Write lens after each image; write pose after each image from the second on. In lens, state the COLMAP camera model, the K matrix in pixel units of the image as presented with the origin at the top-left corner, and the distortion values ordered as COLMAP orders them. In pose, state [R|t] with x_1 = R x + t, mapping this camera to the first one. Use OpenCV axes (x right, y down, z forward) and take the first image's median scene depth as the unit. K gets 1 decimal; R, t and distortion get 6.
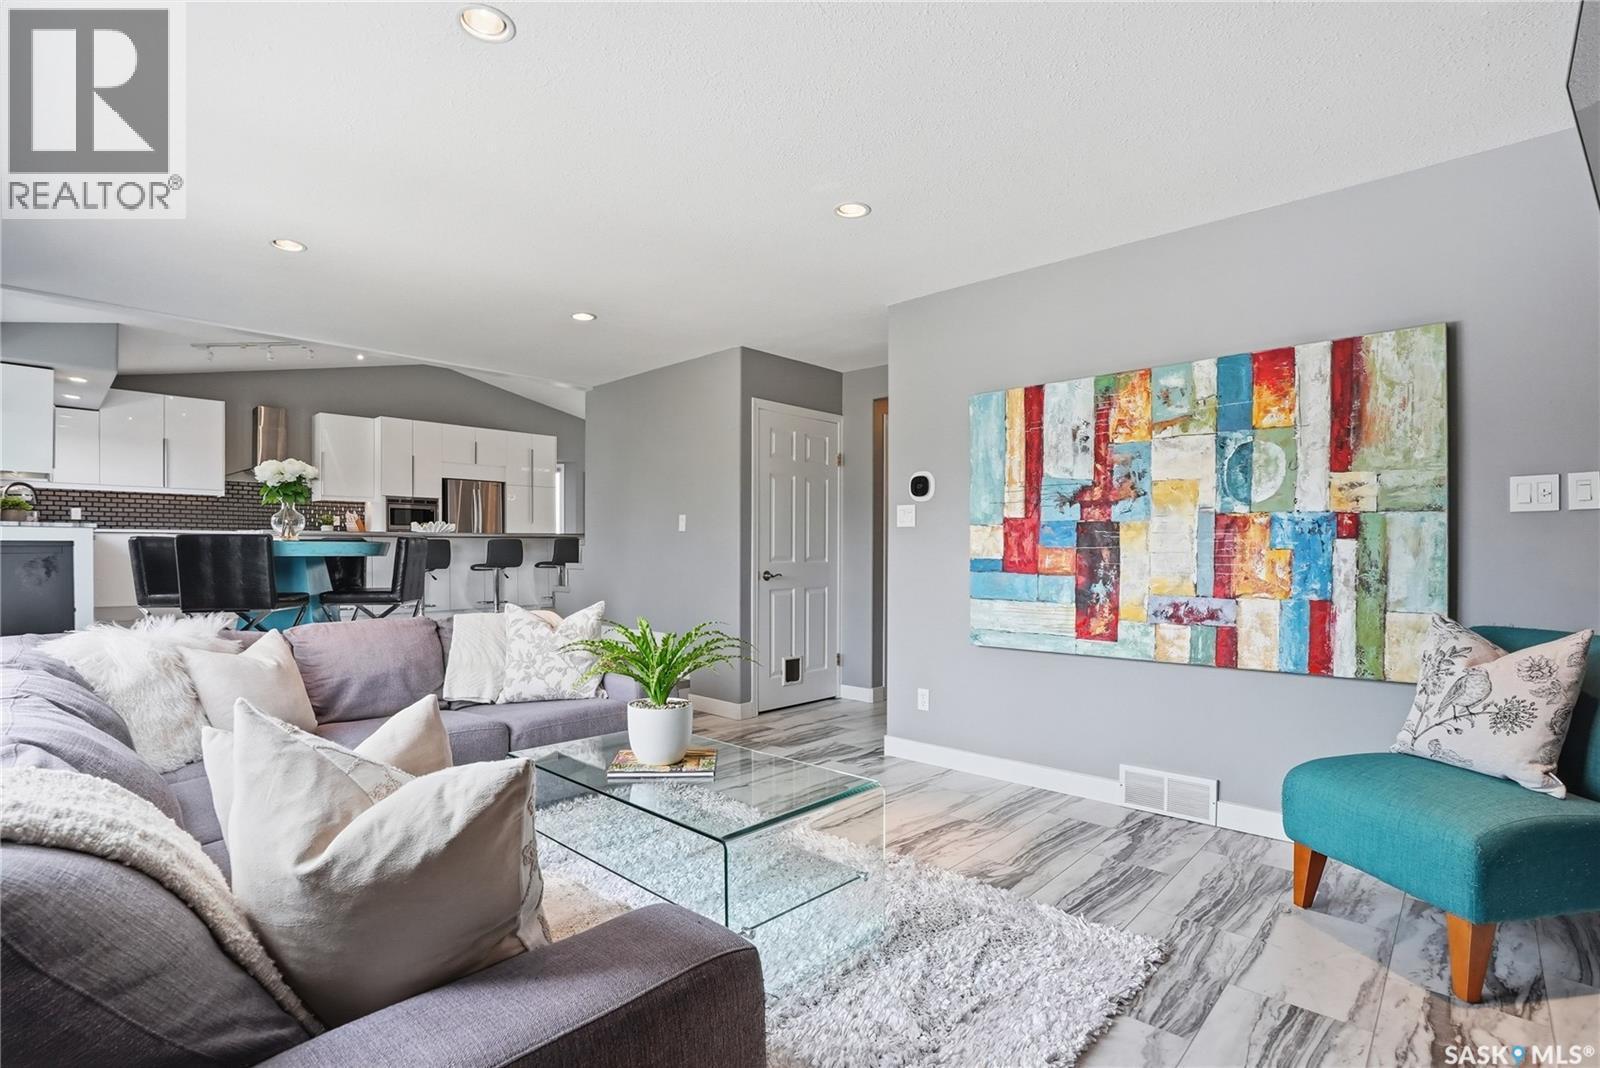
lens RADIAL K [[767.8, 0, 787.7], [0, 767.8, 548.6], [0, 0, 1]] dist [-0.048315, 0.002773]
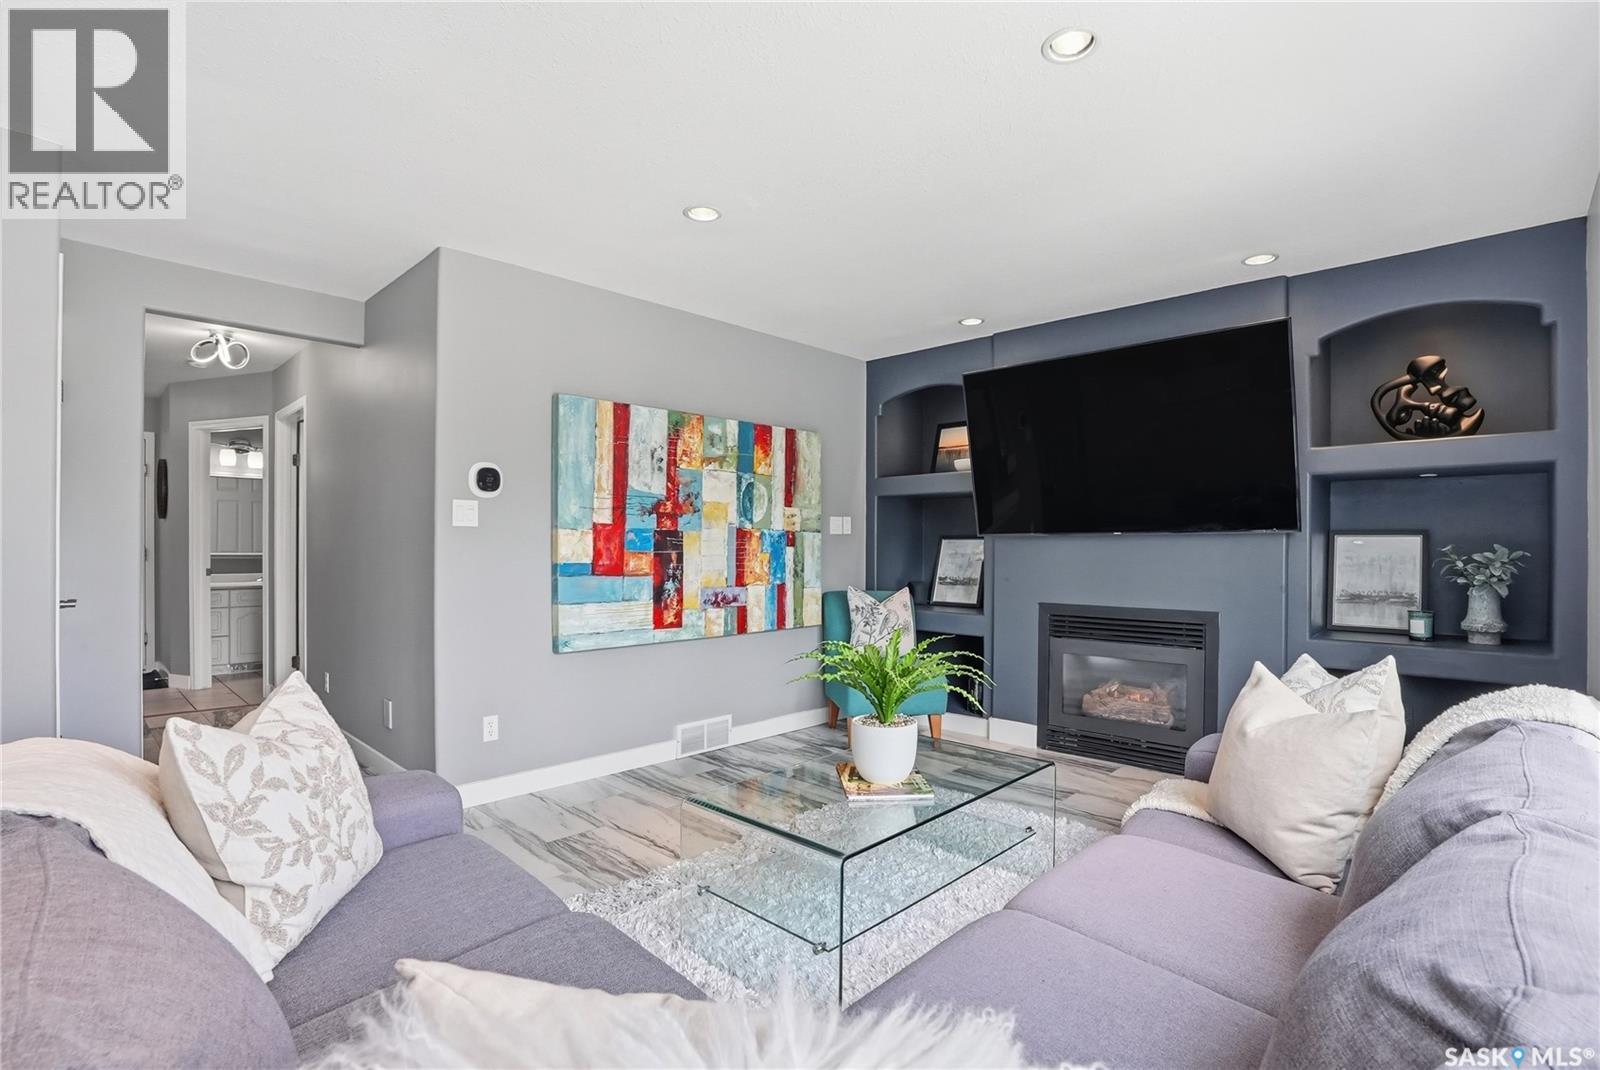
lens RADIAL K [[767.8, 0, 797.5], [0, 767.8, 542.2], [0, 0, 1]] dist [-0.048315, 0.002773]
pose [[0.014129, 0.006402, 0.999880, -0.856851], [-0.005455, 0.999965, -0.006326, -0.010772], [-0.999885, -0.005365, 0.014163, 0.823314]]
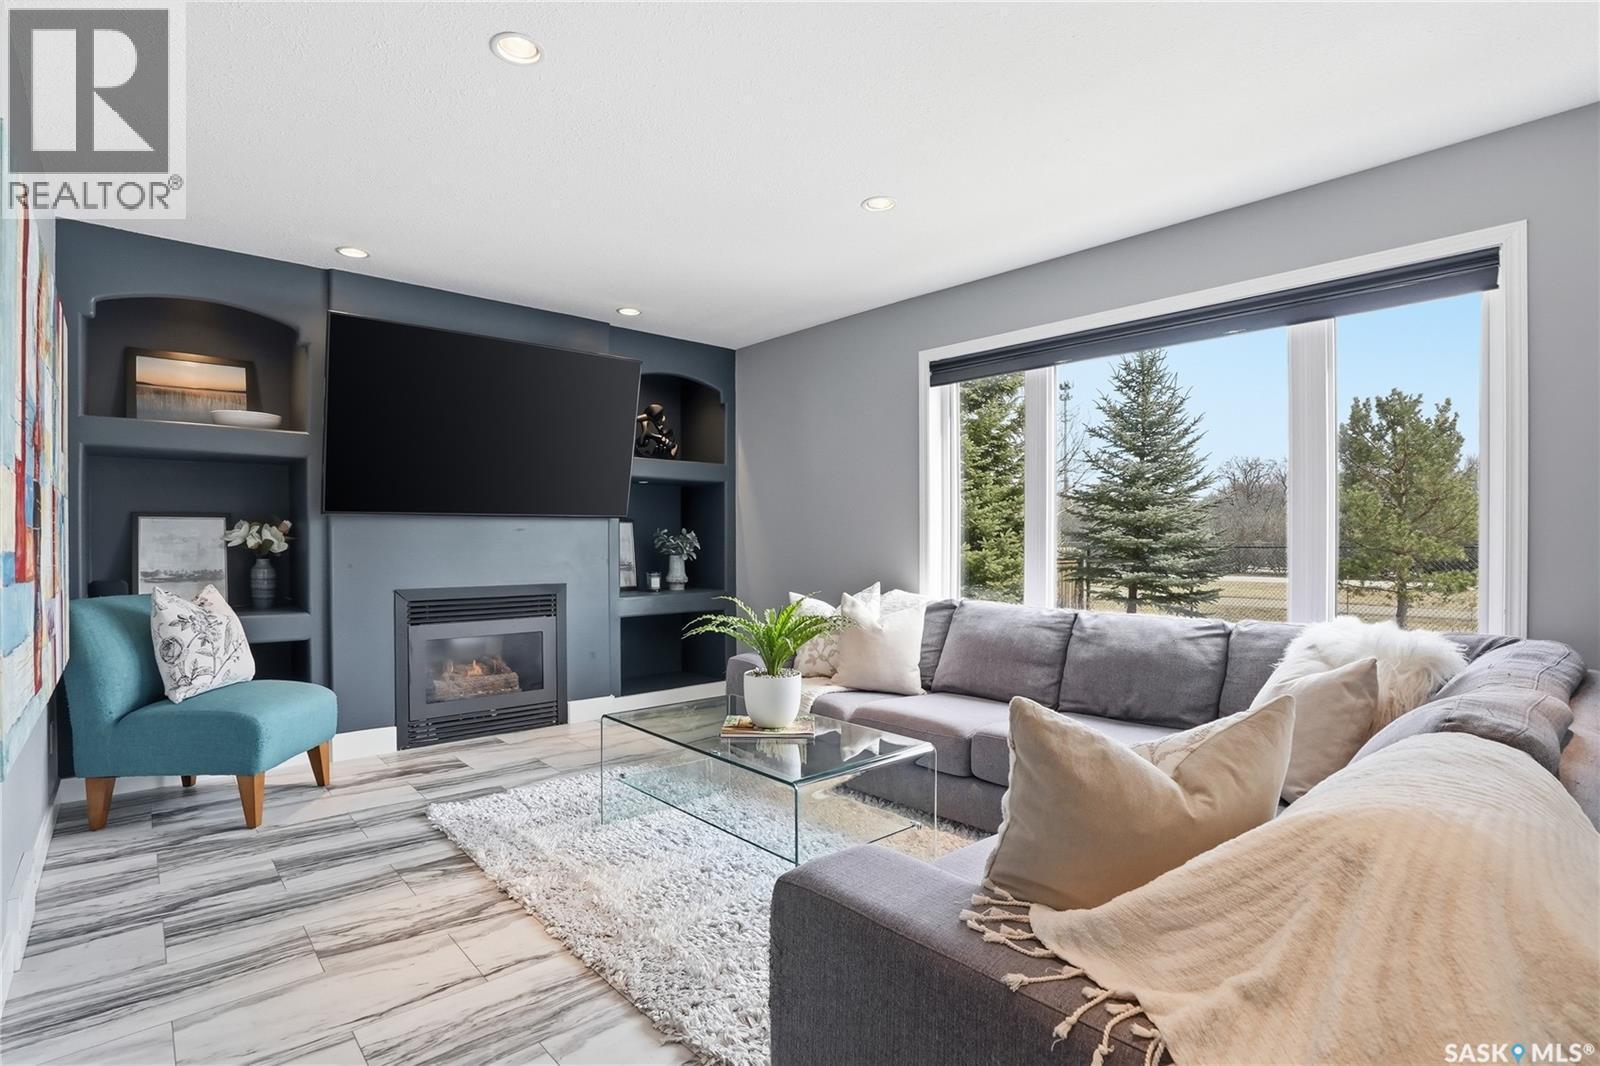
lens RADIAL K [[767.8, 0, 800.0], [0, 767.8, 537.7], [0, 0, 1]] dist [-0.048315, 0.002773]
pose [[-0.997176, 0.003670, 0.075012, -0.215619], [0.003309, 0.999982, -0.004934, 0.011080], [-0.075029, -0.004672, -0.997170, 1.589799]]
